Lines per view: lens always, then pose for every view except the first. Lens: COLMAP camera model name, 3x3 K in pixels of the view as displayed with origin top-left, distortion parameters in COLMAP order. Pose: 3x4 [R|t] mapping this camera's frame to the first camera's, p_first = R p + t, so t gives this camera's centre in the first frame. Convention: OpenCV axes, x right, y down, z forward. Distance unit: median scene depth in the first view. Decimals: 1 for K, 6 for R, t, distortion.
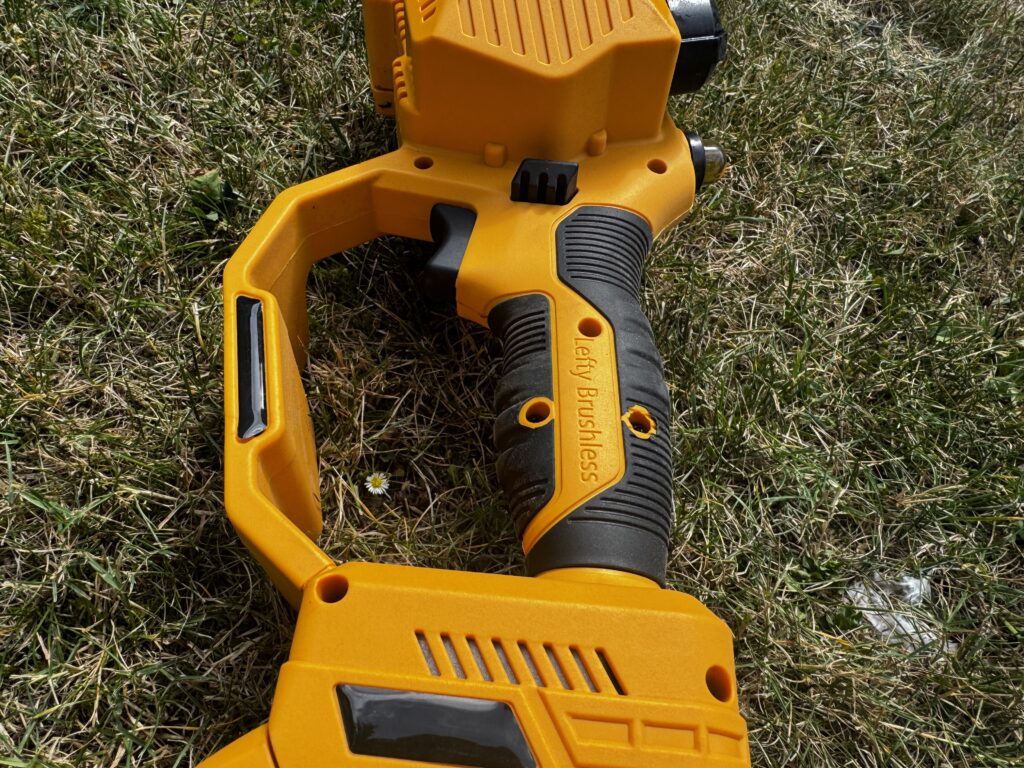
lens RADIAL K [[764.2, 0, 490.1], [0, 764.2, 382.3], [0, 0, 1]] dist [-0.008262, -0.006626]
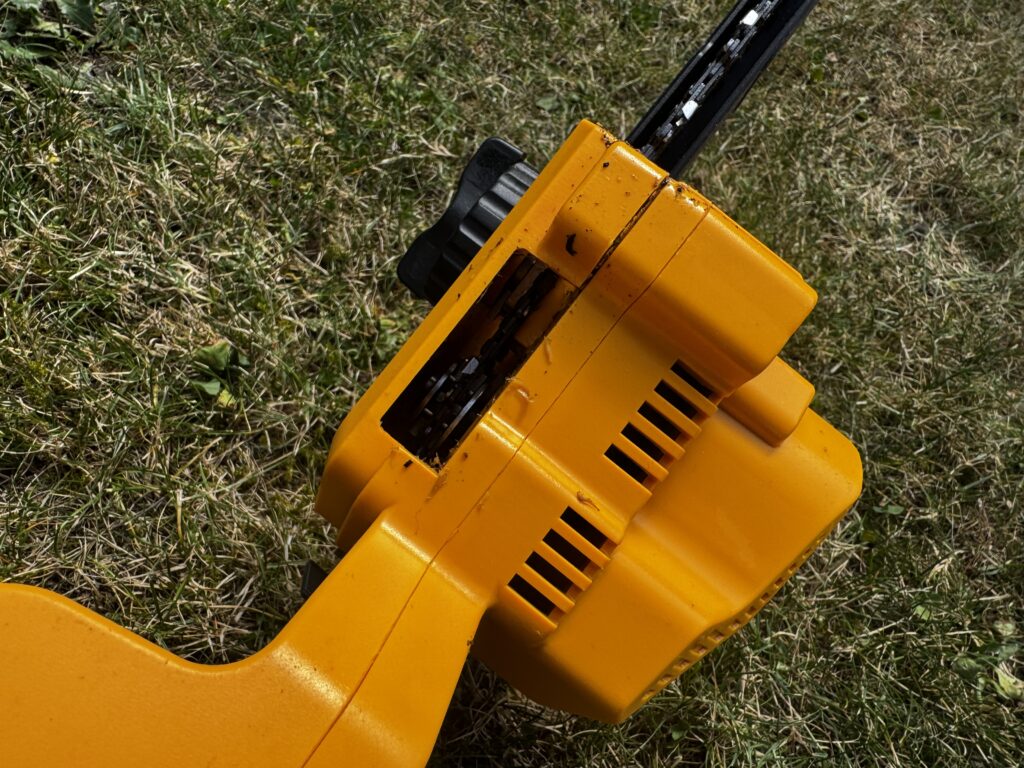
lens RADIAL K [[764.2, 0, 490.1], [0, 764.2, 382.3], [0, 0, 1]] dist [-0.008262, -0.006626]
pose [[0.985502, 0.169650, -0.001987, -0.008939], [-0.169608, 0.985418, 0.013561, -0.271735], [0.004259, -0.013027, 0.999906, 0.008954]]
